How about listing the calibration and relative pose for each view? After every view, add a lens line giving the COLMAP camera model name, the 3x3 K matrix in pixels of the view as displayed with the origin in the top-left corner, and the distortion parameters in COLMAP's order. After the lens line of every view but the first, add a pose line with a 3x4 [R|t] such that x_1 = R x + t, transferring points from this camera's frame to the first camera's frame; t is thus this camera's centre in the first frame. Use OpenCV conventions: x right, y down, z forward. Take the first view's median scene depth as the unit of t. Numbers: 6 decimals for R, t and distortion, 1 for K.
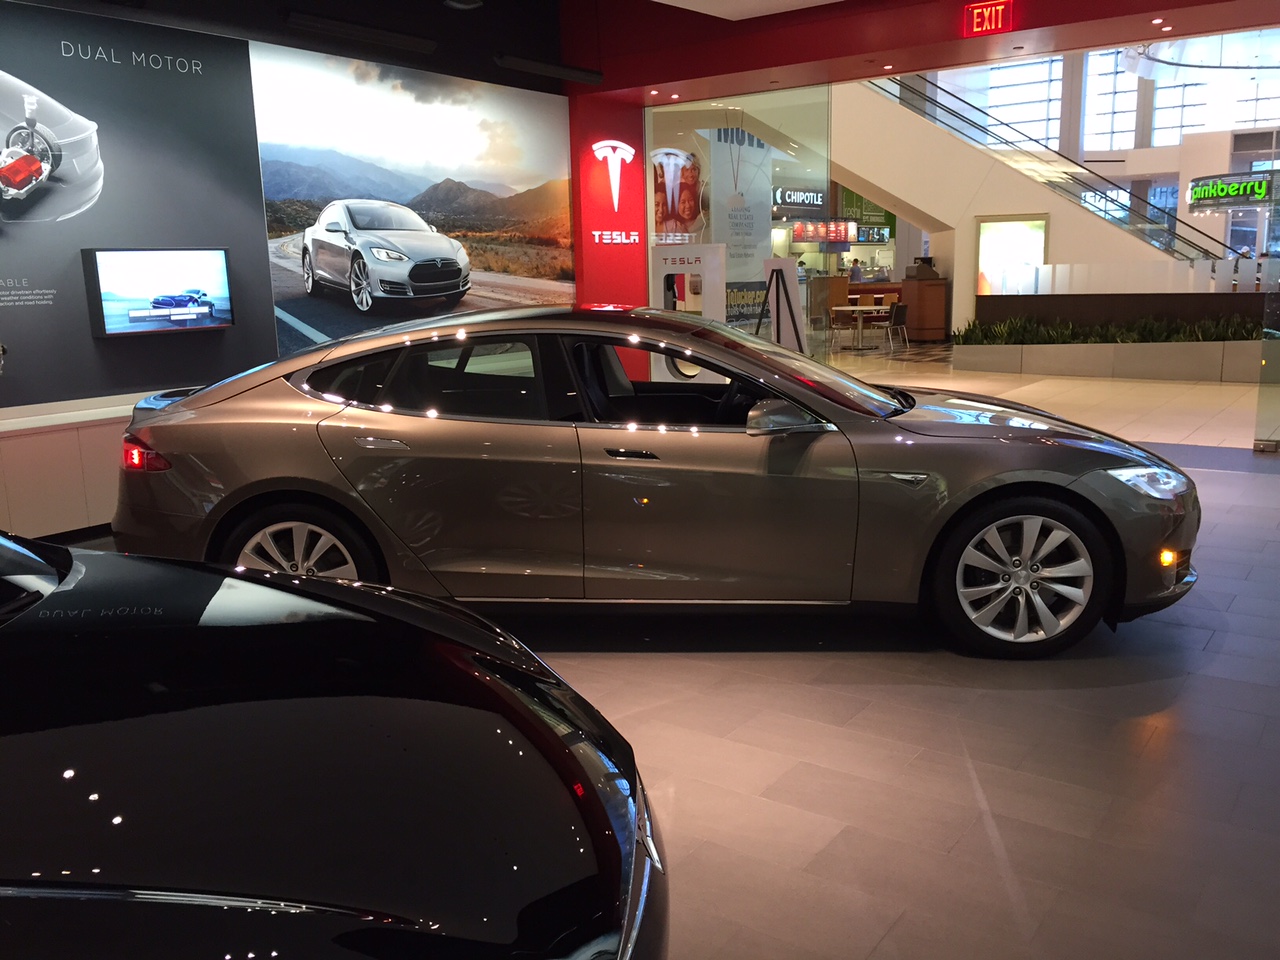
lens RADIAL K [[1151.0, 0, 640.0], [0, 1151.0, 480.0], [0, 0, 1]] dist [0.115217, -0.200256]
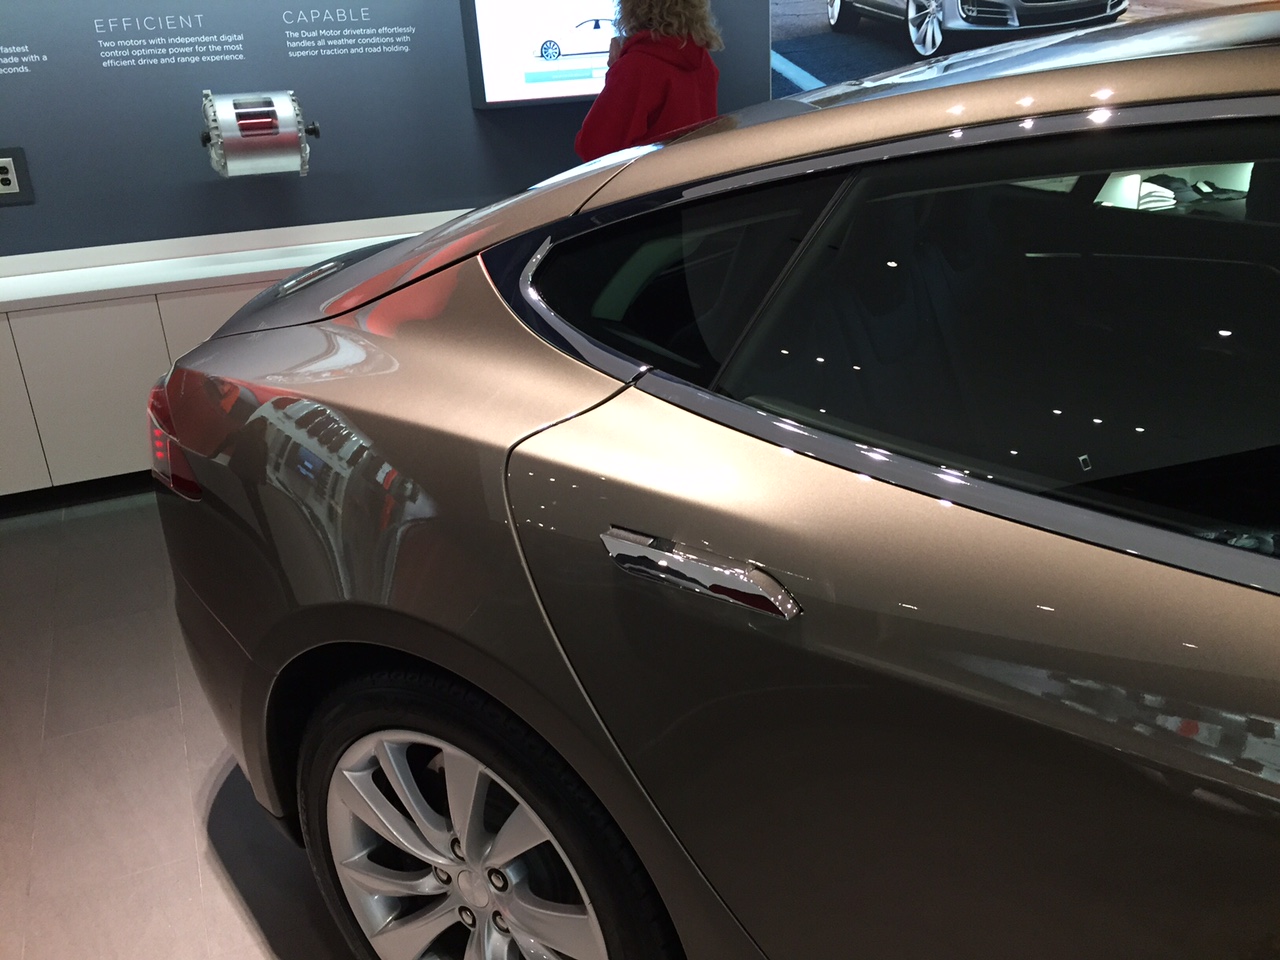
lens RADIAL K [[1151.0, 0, 640.0], [0, 1151.0, 480.0], [0, 0, 1]] dist [0.115217, -0.200256]
pose [[0.873643, 0.150443, -0.462725, -0.059502], [-0.058461, 0.976566, 0.207128, -0.050048], [0.483042, -0.153905, 0.861965, 0.384257]]
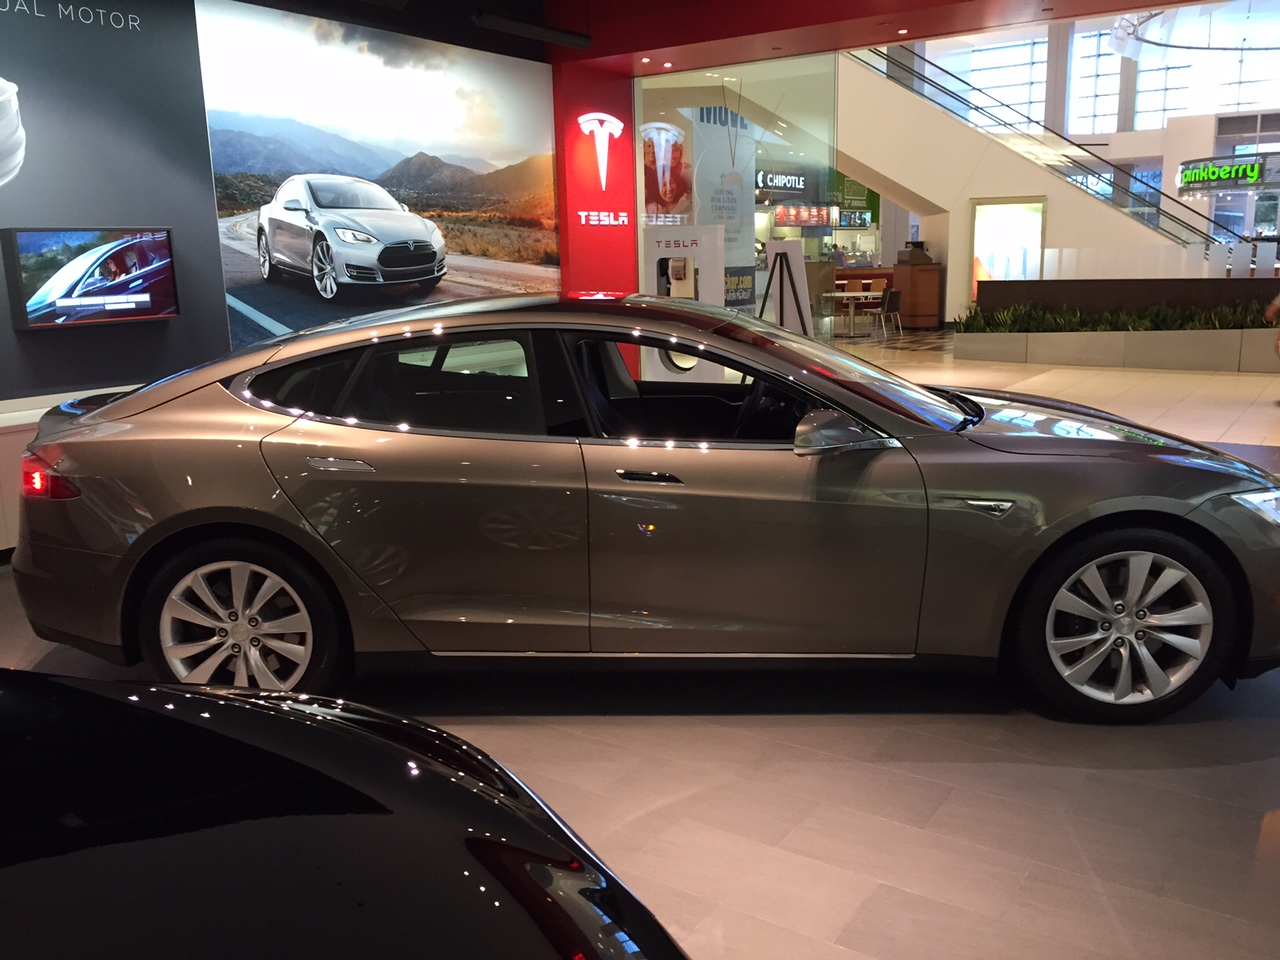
lens RADIAL K [[1151.0, 0, 640.0], [0, 1151.0, 480.0], [0, 0, 1]] dist [0.115217, -0.200256]
pose [[0.999786, -0.004111, 0.020272, -0.014584], [0.003867, 0.999920, 0.012061, -0.014688], [-0.020320, -0.011980, 0.999722, 0.090386]]
